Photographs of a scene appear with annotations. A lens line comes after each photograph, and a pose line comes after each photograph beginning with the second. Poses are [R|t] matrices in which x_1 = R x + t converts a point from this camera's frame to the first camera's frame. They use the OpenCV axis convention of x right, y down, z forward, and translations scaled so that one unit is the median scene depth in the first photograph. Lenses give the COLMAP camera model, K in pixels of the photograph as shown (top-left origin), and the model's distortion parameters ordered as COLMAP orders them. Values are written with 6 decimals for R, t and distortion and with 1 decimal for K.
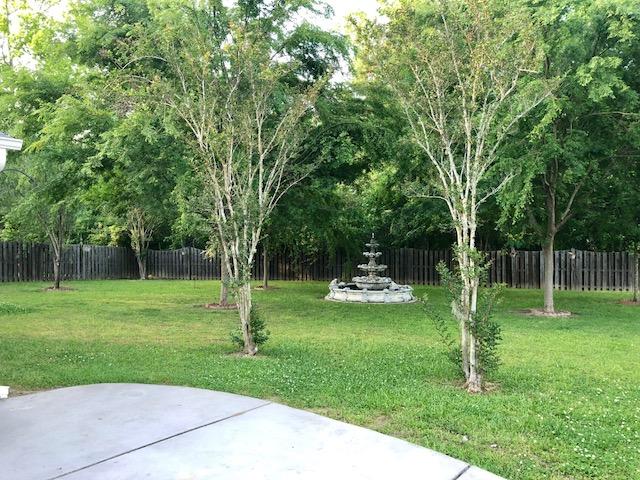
lens RADIAL K [[528.2, 0, 323.9], [0, 528.2, 239.7], [0, 0, 1]] dist [0.027775, -0.041951]
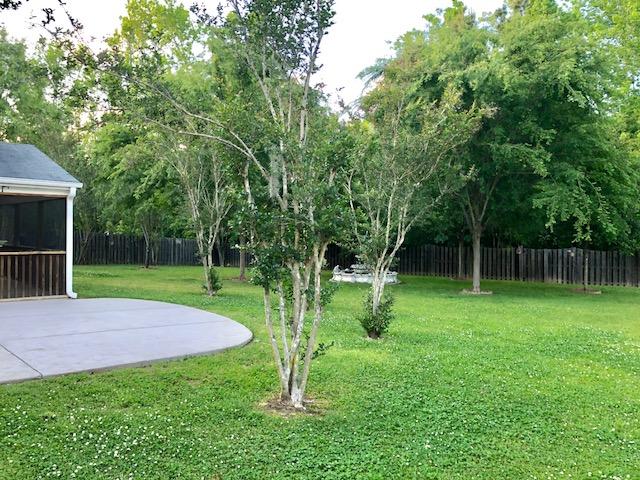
lens RADIAL K [[528.2, 0, 321.4], [0, 528.2, 239.7], [0, 0, 1]] dist [0.027775, -0.041951]
pose [[0.978947, 0.014915, -0.203567, 0.176097], [-0.014361, 0.999888, 0.004194, 0.003514], [0.203607, -0.001183, 0.979052, -0.205815]]
